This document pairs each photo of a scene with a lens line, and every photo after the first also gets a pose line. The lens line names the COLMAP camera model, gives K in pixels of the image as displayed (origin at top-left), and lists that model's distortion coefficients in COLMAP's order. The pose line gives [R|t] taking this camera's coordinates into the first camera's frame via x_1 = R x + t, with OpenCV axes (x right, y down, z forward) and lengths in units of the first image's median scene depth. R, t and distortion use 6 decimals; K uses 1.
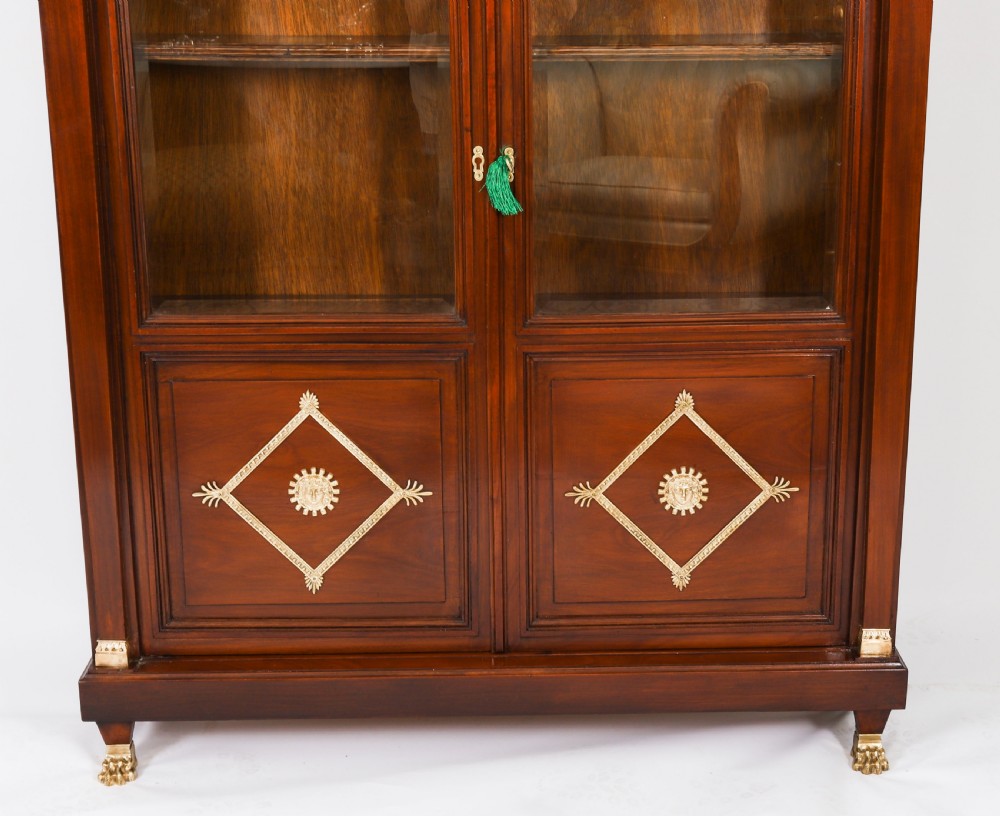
lens RADIAL K [[1785.3, 0, 575.8], [0, 1785.3, 479.4], [0, 0, 1]] dist [-0.001097, 0.123514]
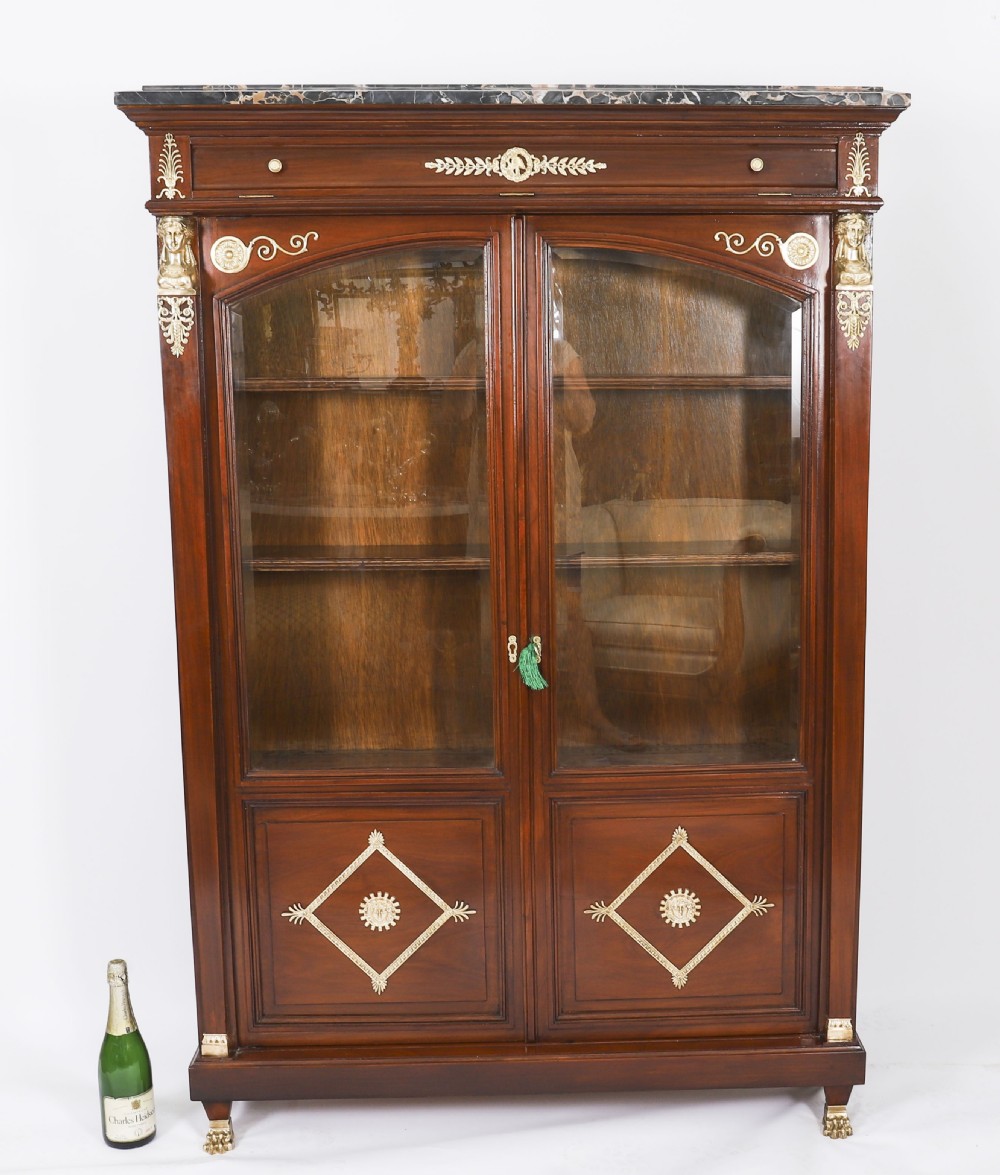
lens RADIAL K [[1759.4, 0, 634.8], [0, 1759.4, 688.3], [0, 0, 1]] dist [-0.106703, 0.135710]
pose [[0.999823, -0.008409, 0.016811, 0.009930], [0.010082, 0.994731, -0.102018, -0.020912], [-0.015865, 0.102170, 0.994640, -0.218694]]
